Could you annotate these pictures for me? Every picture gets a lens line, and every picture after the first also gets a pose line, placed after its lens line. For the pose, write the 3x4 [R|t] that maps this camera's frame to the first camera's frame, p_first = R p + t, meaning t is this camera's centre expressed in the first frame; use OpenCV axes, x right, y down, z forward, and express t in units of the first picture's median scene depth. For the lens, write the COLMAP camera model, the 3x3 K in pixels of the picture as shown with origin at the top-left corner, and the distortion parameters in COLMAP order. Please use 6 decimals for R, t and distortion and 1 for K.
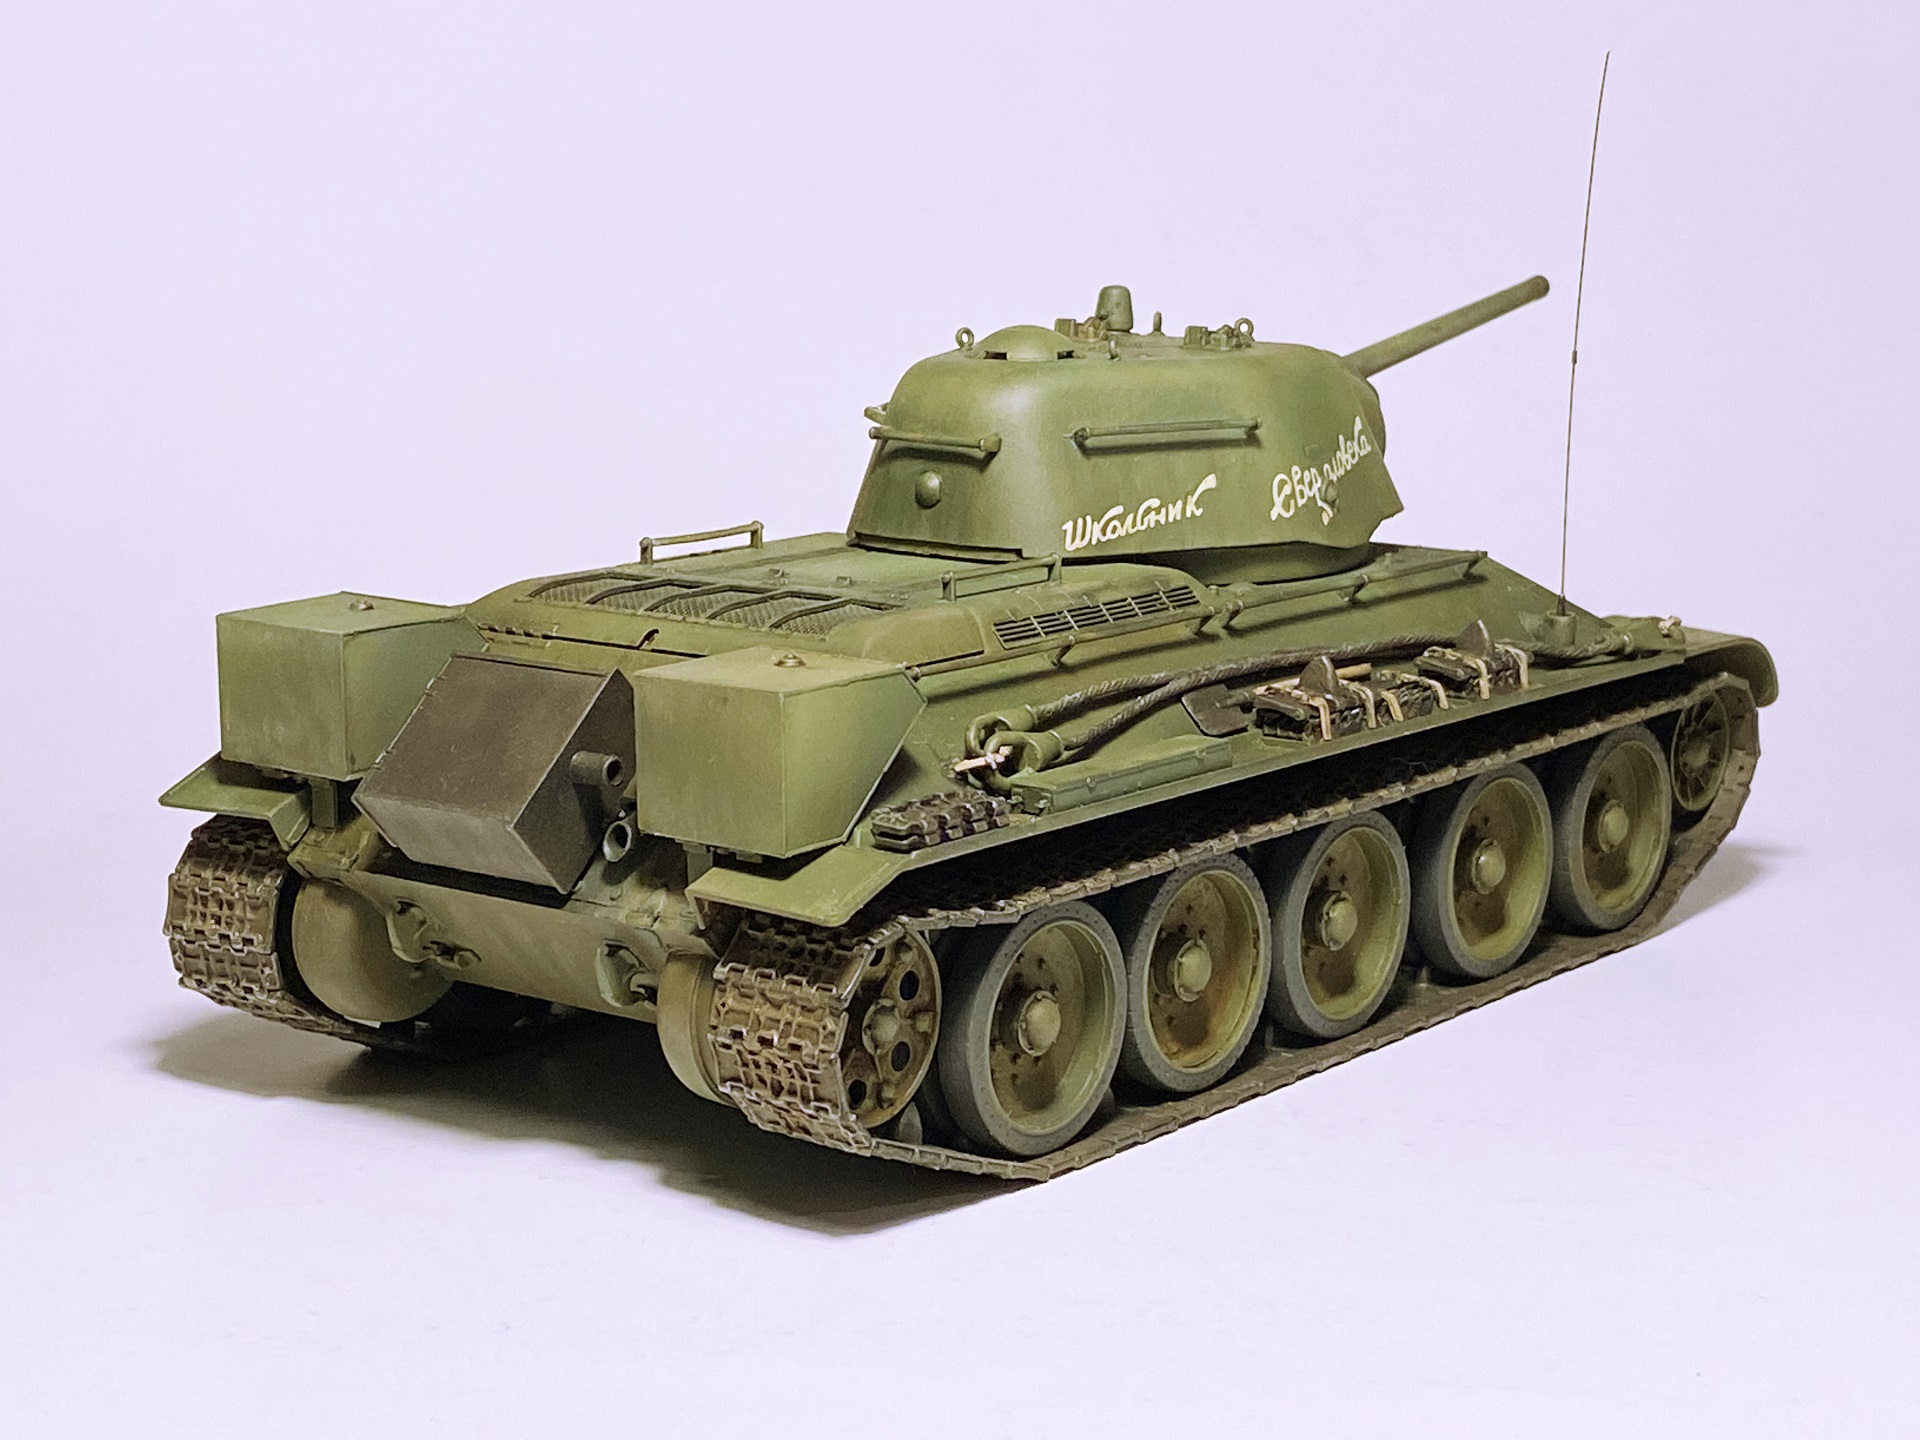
lens RADIAL K [[3661.1, 0, 960.0], [0, 3661.1, 720.0], [0, 0, 1]] dist [0.146439, -0.177726]
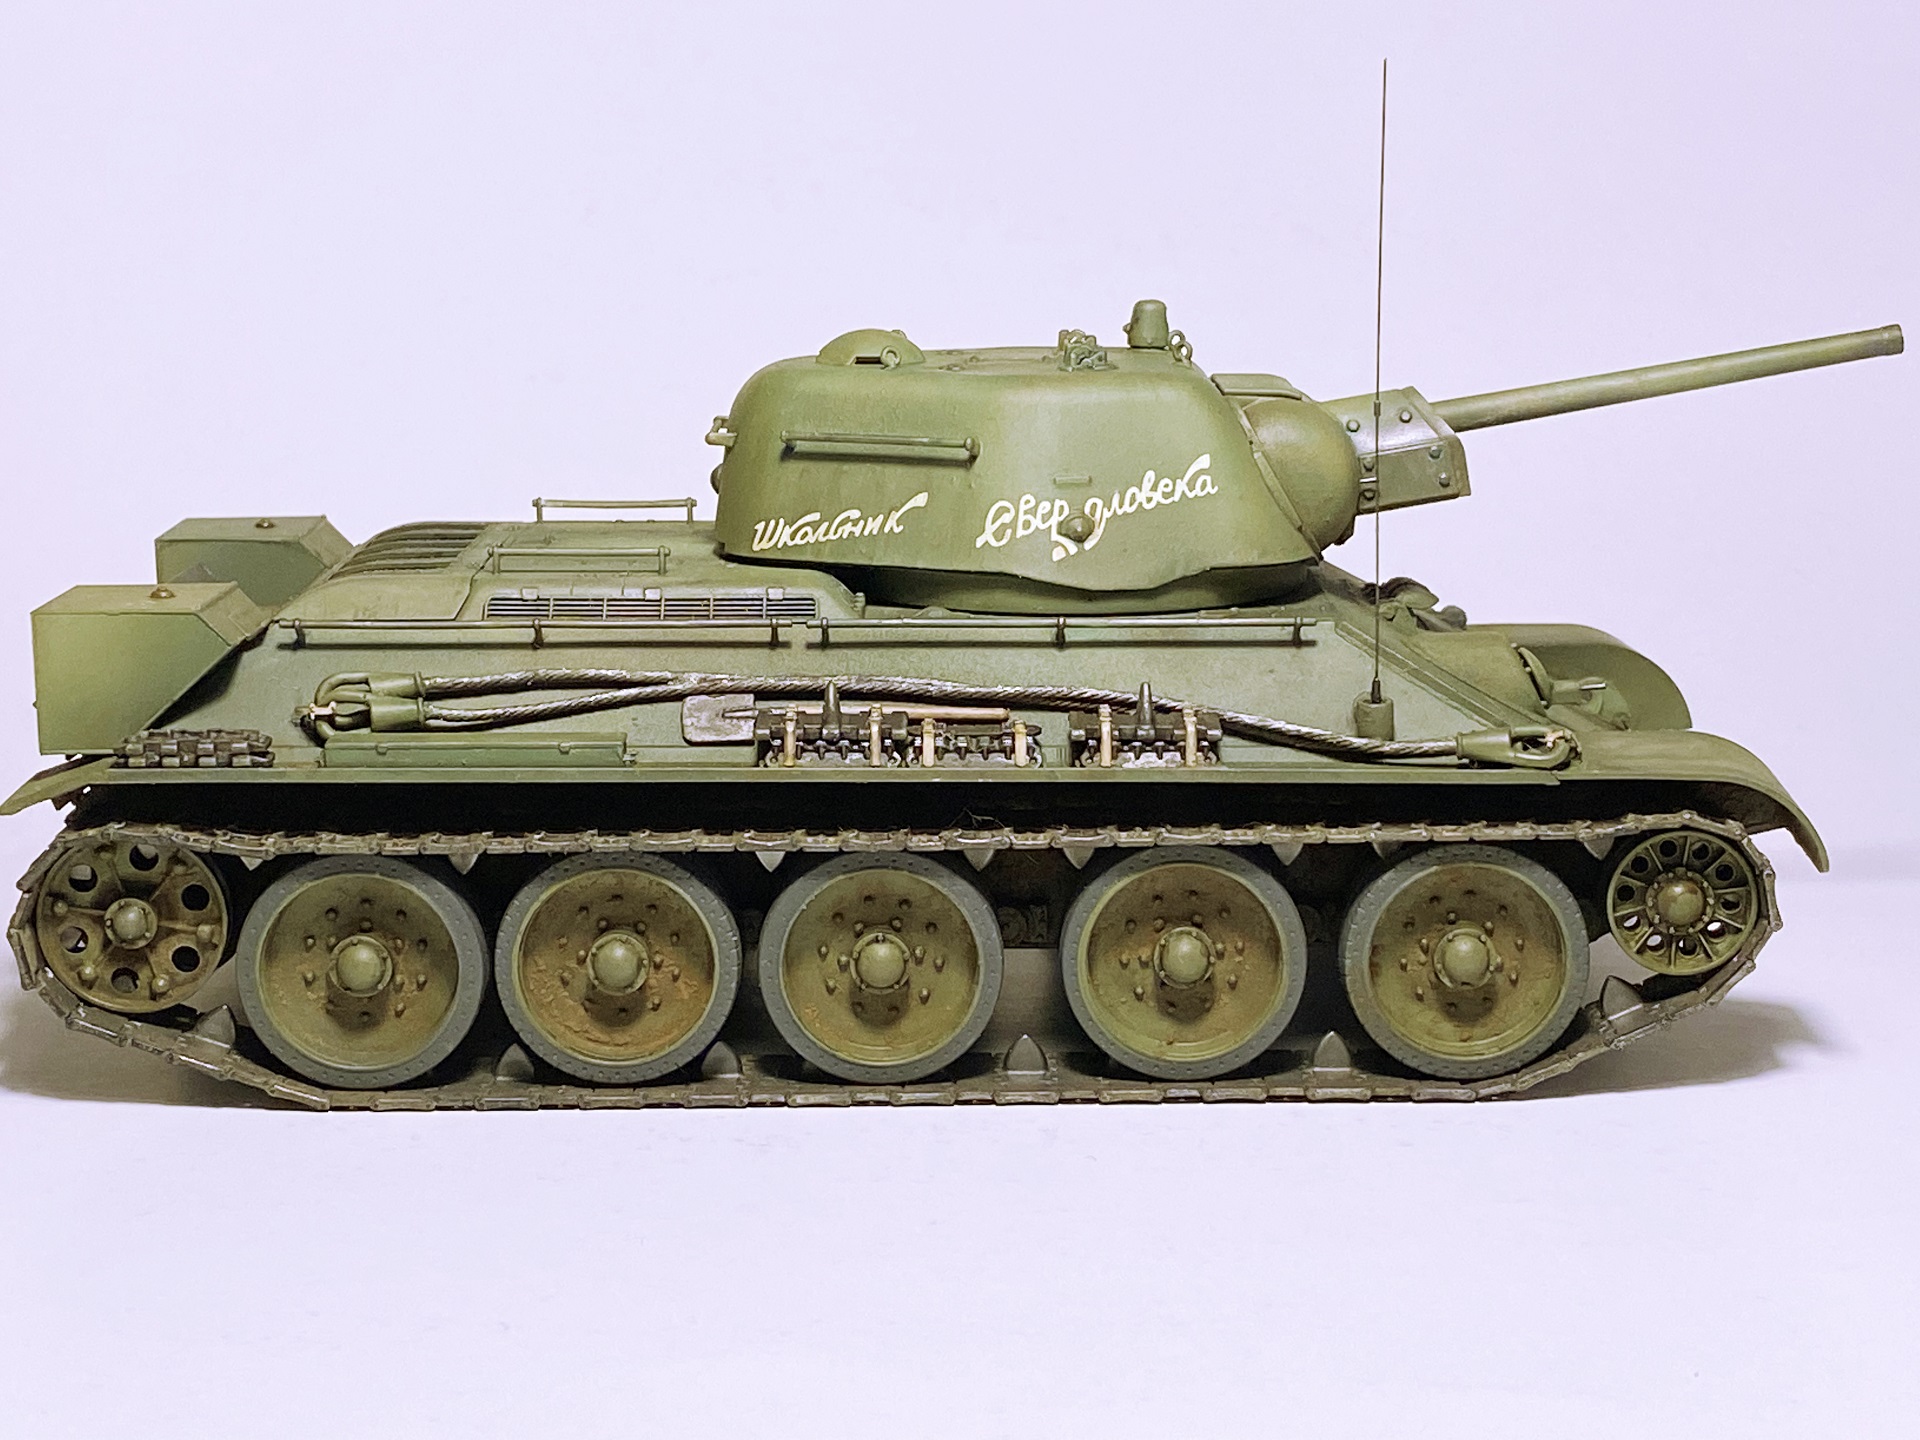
lens RADIAL K [[3661.1, 0, 960.0], [0, 3661.1, 720.0], [0, 0, 1]] dist [0.146439, -0.177726]
pose [[0.626081, 0.141501, -0.766812, 0.840523], [-0.138925, 0.987905, 0.068872, -0.076904], [0.767283, 0.063410, 0.638166, 0.398833]]
